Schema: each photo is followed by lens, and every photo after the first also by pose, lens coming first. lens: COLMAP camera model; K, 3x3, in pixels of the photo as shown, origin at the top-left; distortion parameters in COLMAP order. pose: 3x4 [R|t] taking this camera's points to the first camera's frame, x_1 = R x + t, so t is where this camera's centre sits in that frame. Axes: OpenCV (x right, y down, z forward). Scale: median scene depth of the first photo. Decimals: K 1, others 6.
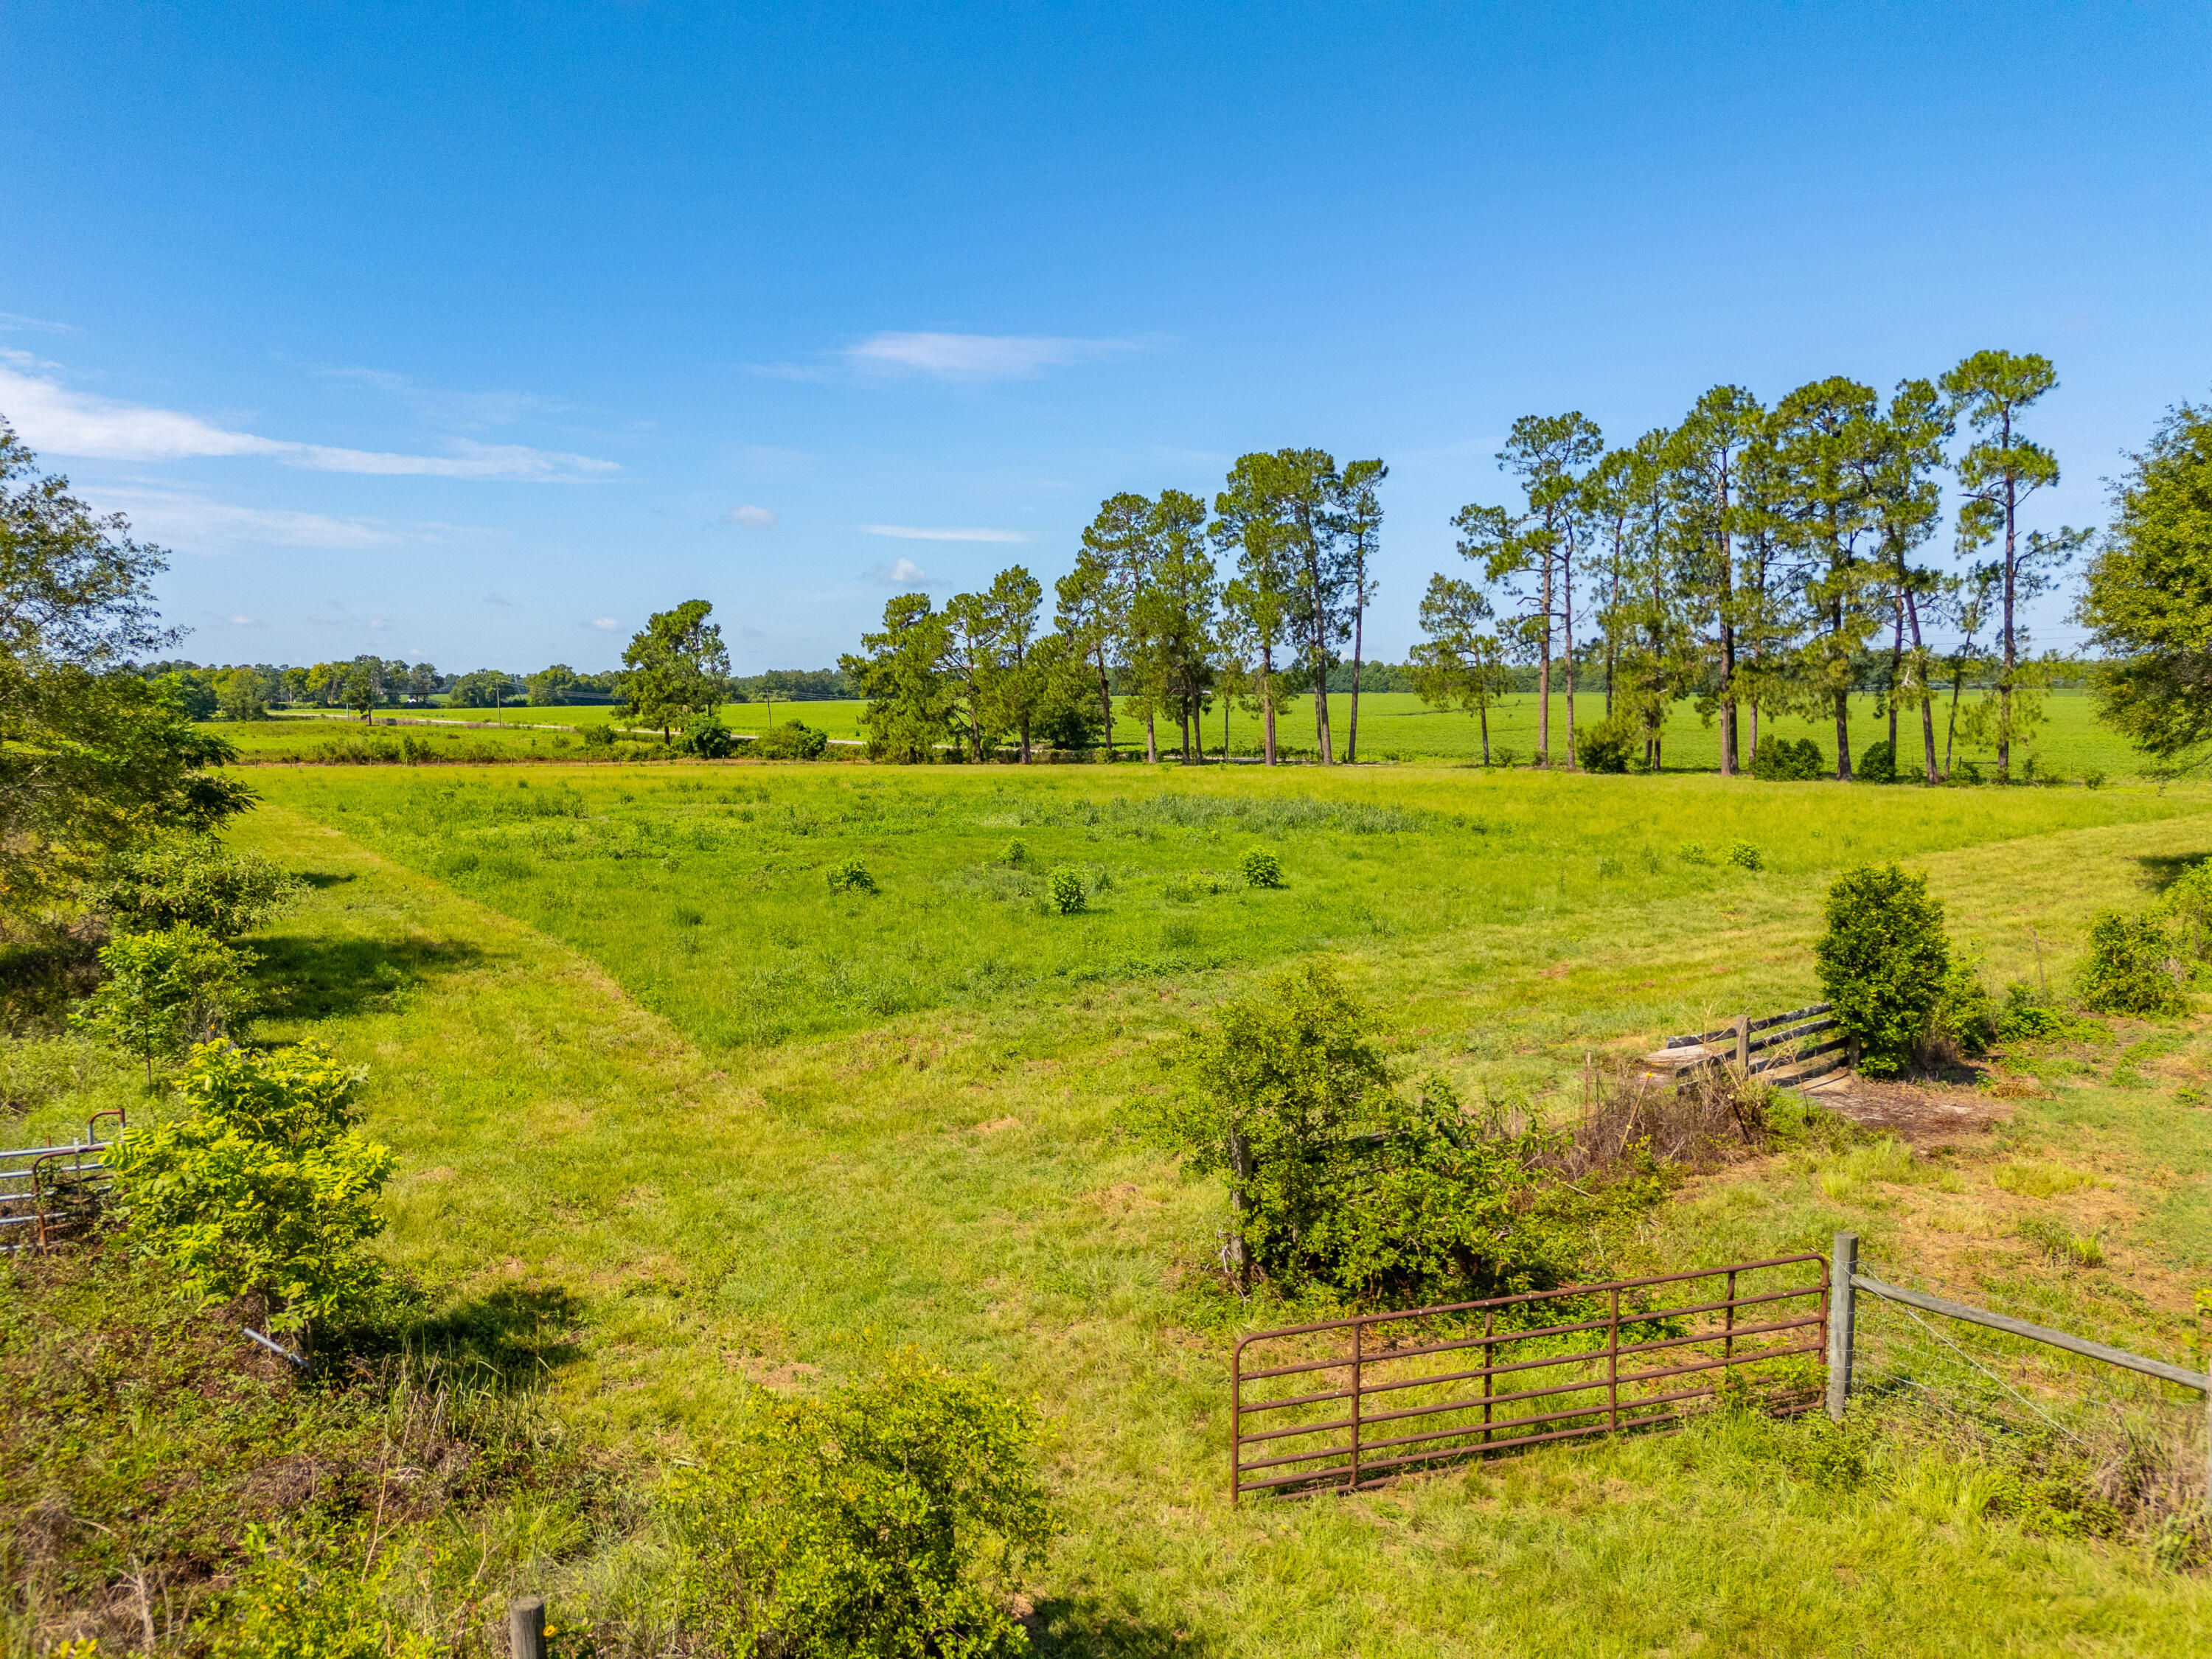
lens RADIAL K [[1628.3, 0, 1108.3], [0, 1628.3, 834.1], [0, 0, 1]] dist [0.066974, -0.057689]
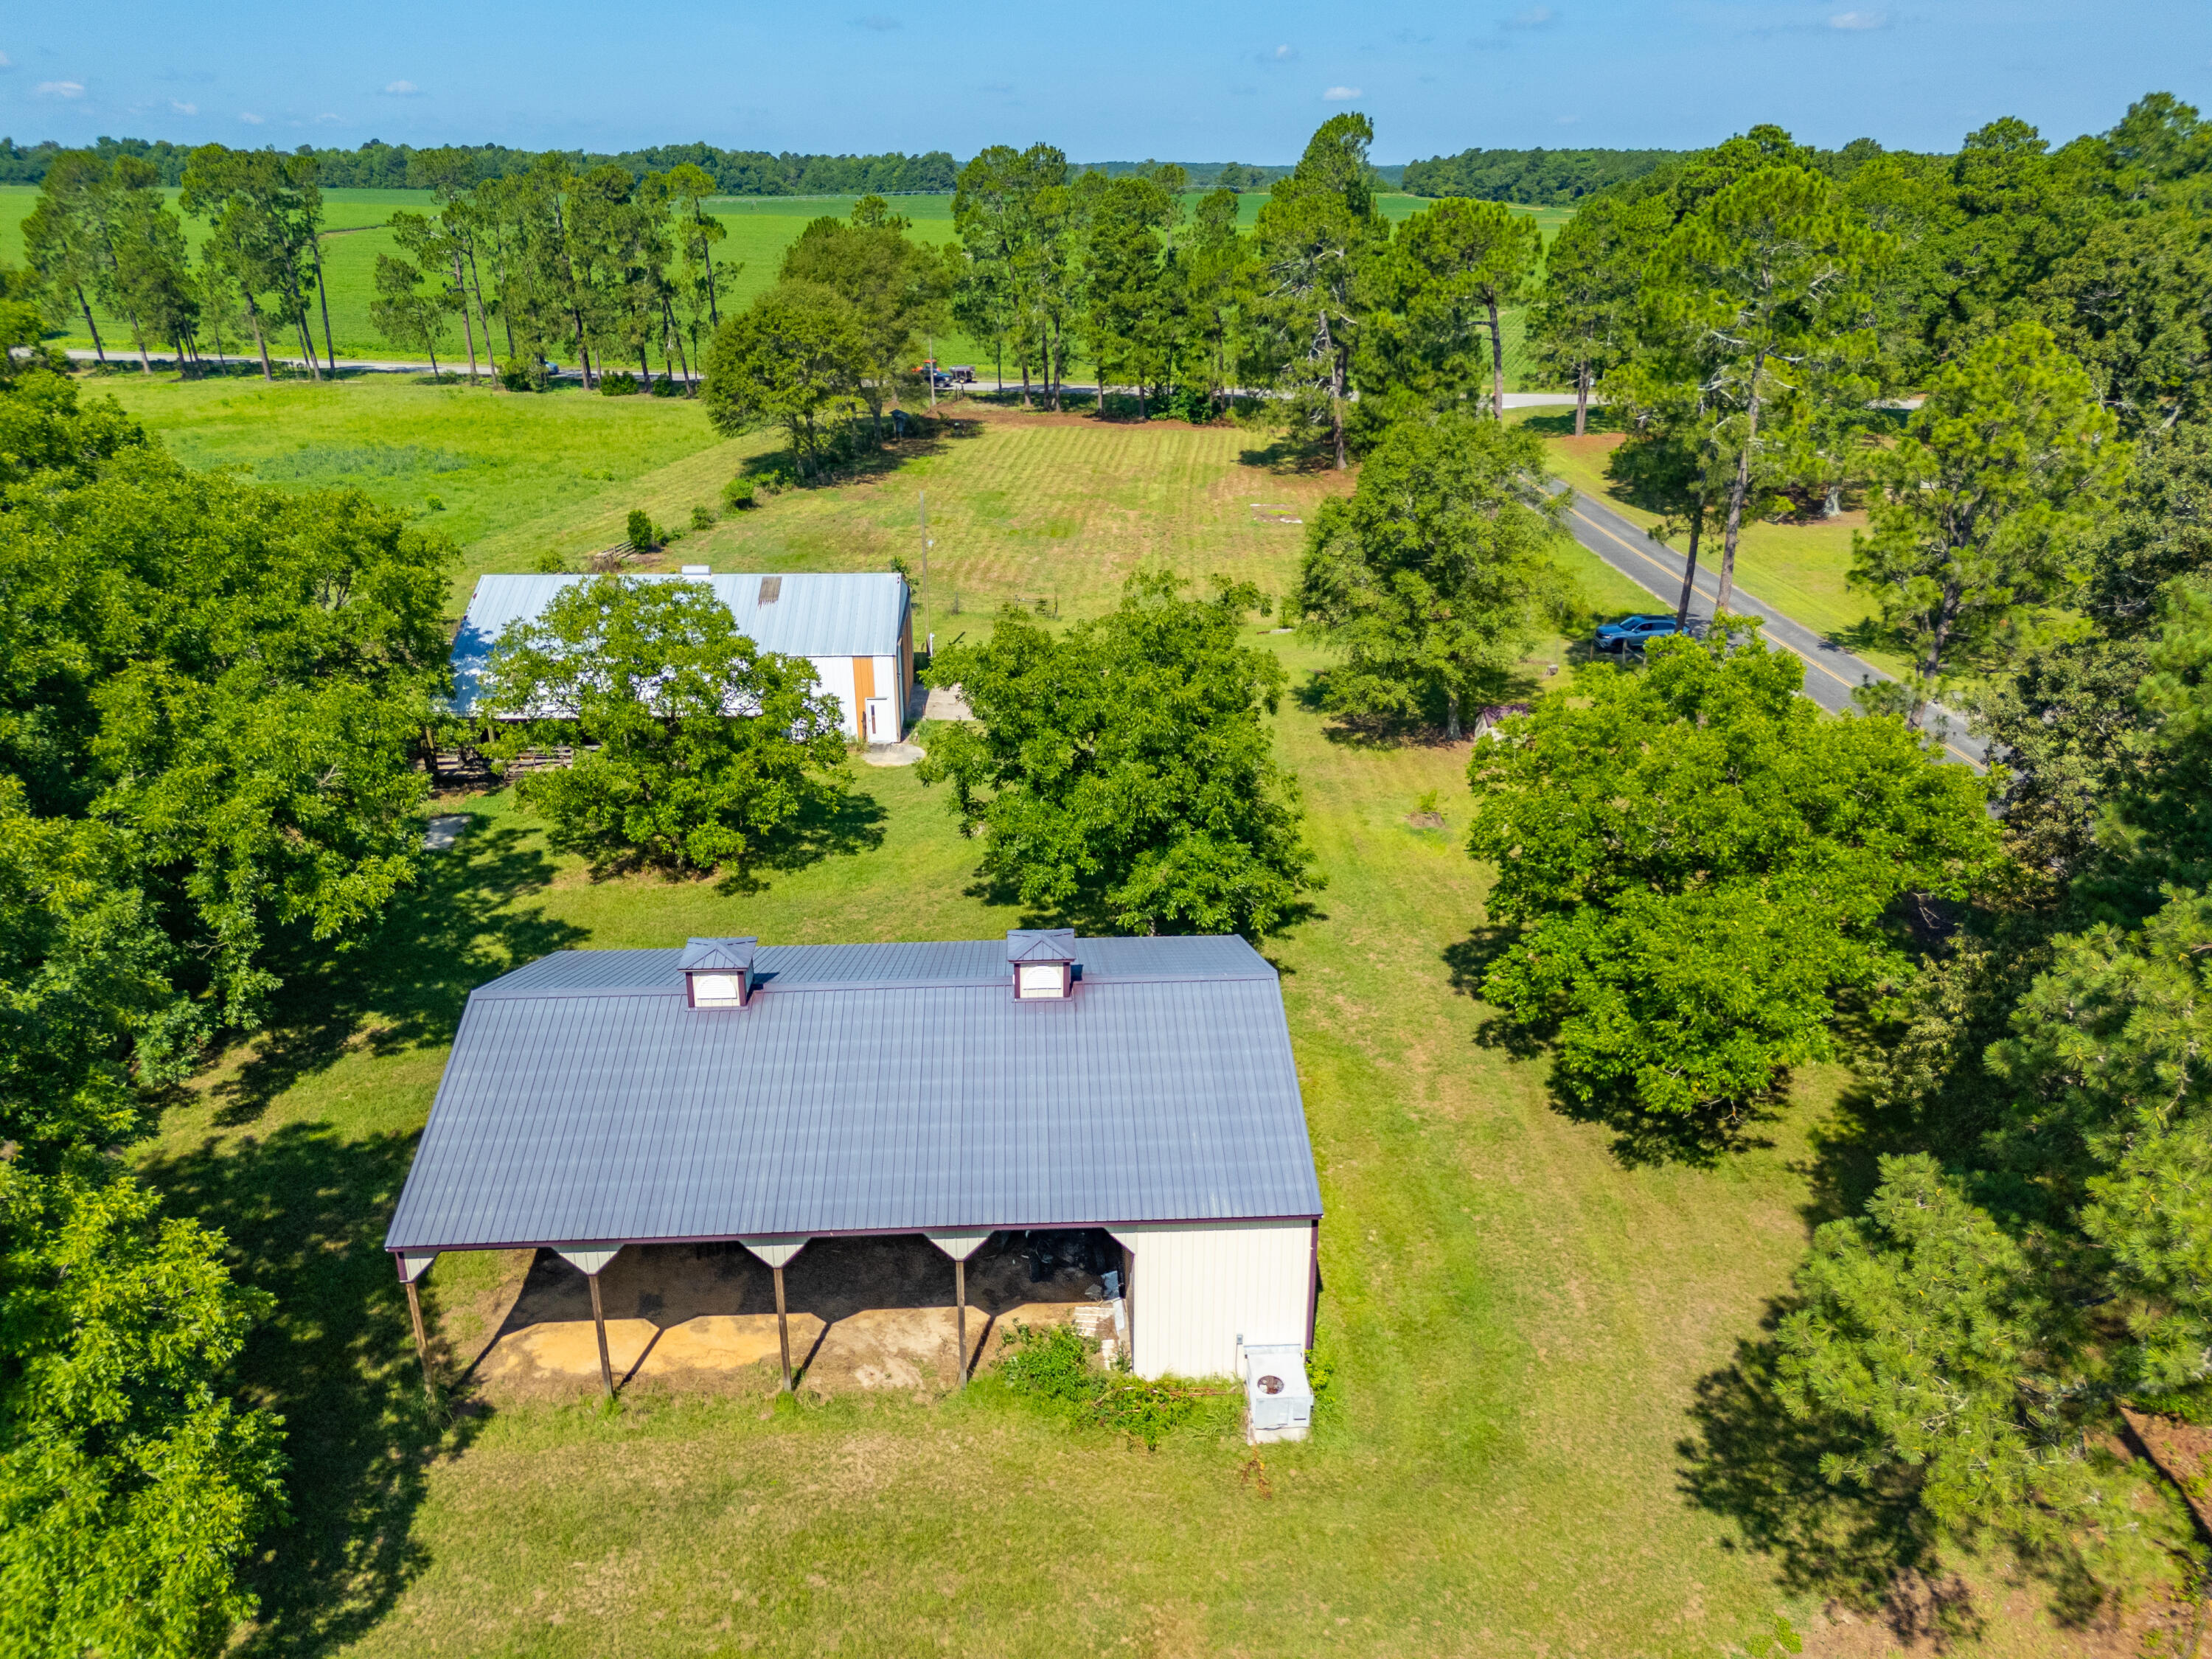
lens RADIAL K [[1628.3, 0, 1112.3], [0, 1628.3, 833.4], [0, 0, 1]] dist [0.066974, -0.057689]
pose [[0.787964, -0.229539, 0.571336, -0.334193], [0.046485, 0.947442, 0.316533, -0.128568], [-0.613964, -0.222857, 0.757220, -0.886120]]
